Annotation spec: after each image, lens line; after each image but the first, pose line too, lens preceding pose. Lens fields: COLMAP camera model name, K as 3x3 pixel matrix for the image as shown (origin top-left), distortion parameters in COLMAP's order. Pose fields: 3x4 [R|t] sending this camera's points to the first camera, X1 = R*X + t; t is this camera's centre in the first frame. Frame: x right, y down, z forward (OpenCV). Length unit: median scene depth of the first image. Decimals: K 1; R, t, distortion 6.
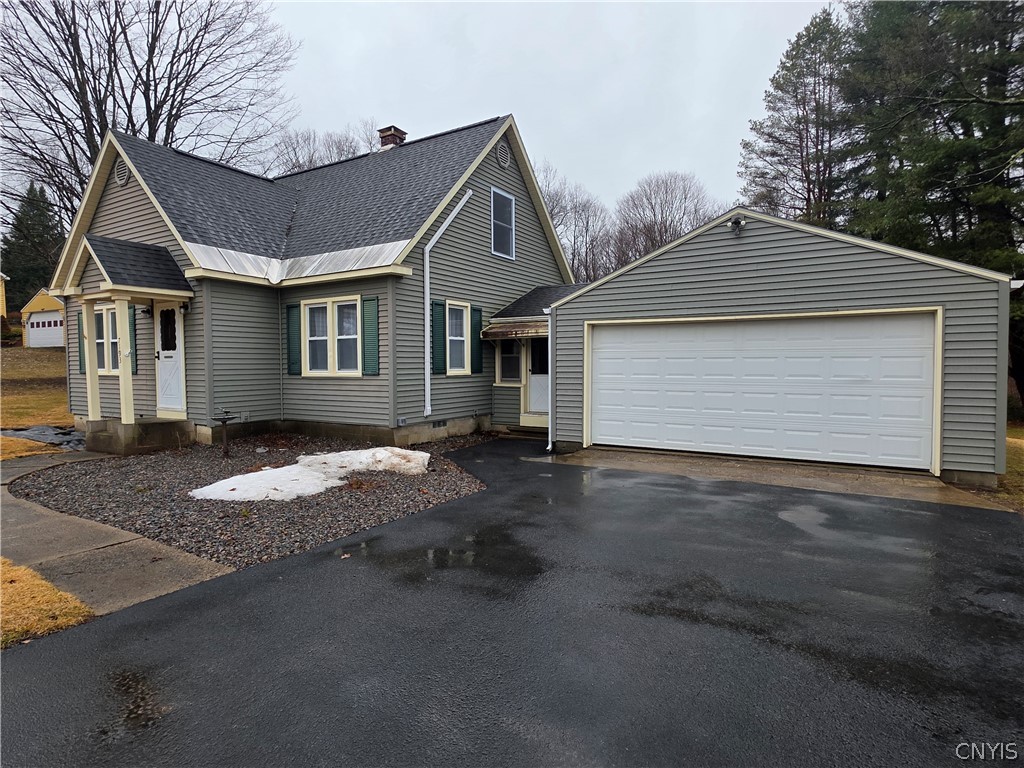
lens RADIAL K [[562.8, 0, 509.5], [0, 562.8, 387.0], [0, 0, 1]] dist [0.003741, 0.000457]
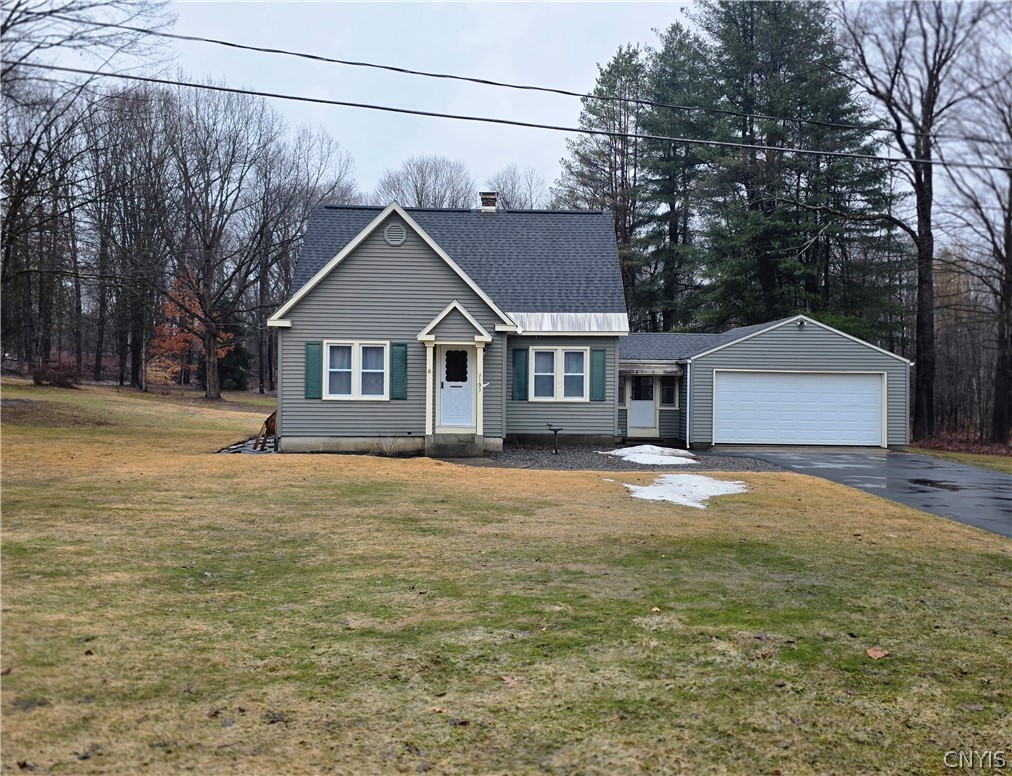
lens RADIAL K [[878.3, 0, 519.0], [0, 878.3, 385.2], [0, 0, 1]] dist [0.115296, -0.157195]
pose [[0.844866, 0.012623, 0.534830, -1.600903], [0.007051, 0.999372, -0.034724, 0.016224], [-0.534932, 0.033108, 0.844246, -0.820470]]
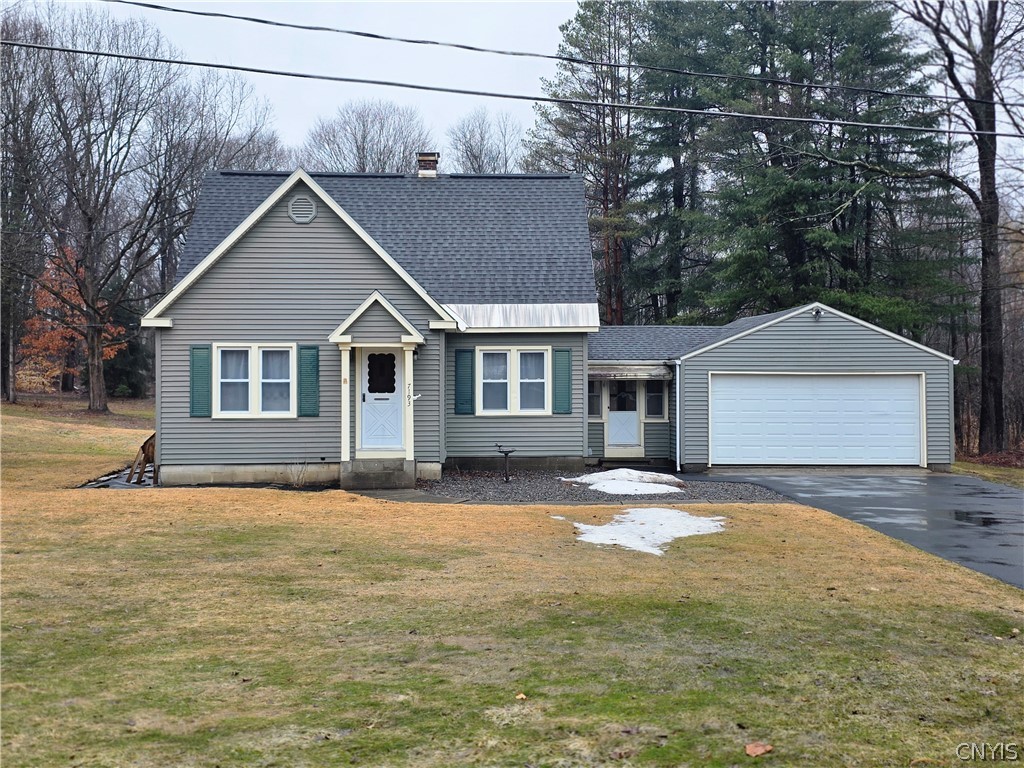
lens RADIAL K [[1116.8, 0, 510.2], [0, 1116.8, 372.0], [0, 0, 1]] dist [0.129919, -0.219269]
pose [[0.840965, 0.007555, 0.541037, -1.550251], [0.020514, 0.998738, -0.045832, -0.003042], [-0.540701, 0.049642, 0.839749, -0.887592]]
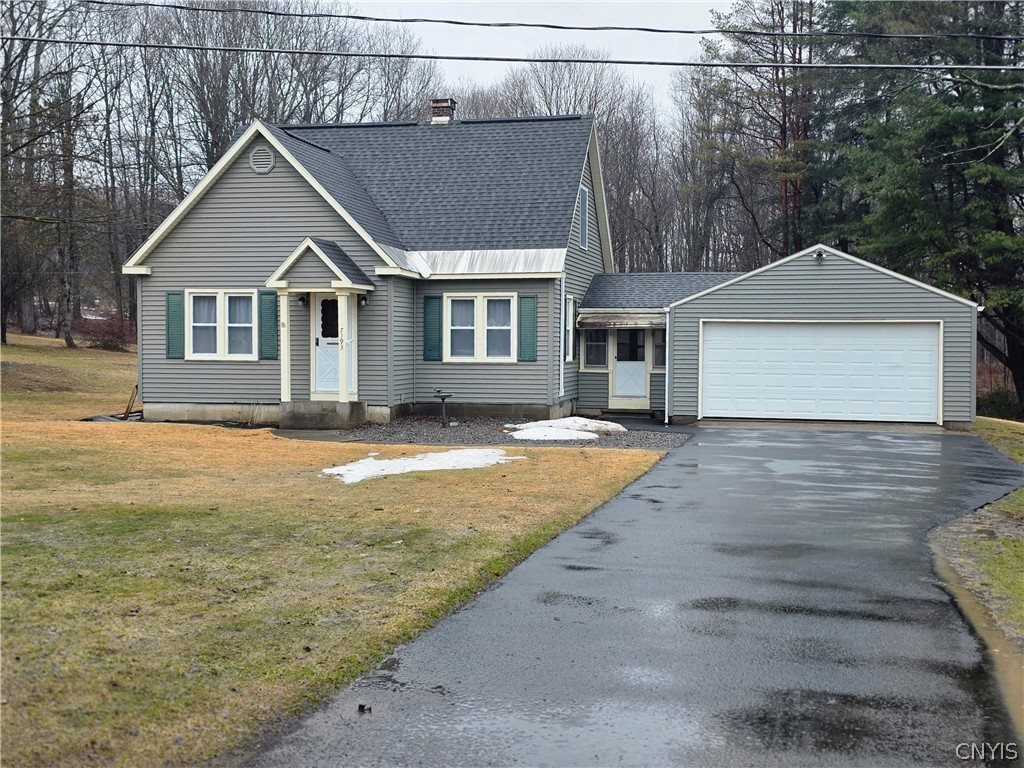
lens RADIAL K [[1163.6, 0, 511.4], [0, 1163.6, 383.2], [0, 0, 1]] dist [0.146633, -0.287028]
pose [[0.952191, -0.001139, 0.305500, -0.978011], [0.002800, 0.999984, -0.004997, 0.035421], [-0.305489, 0.005614, 0.952179, -1.247237]]
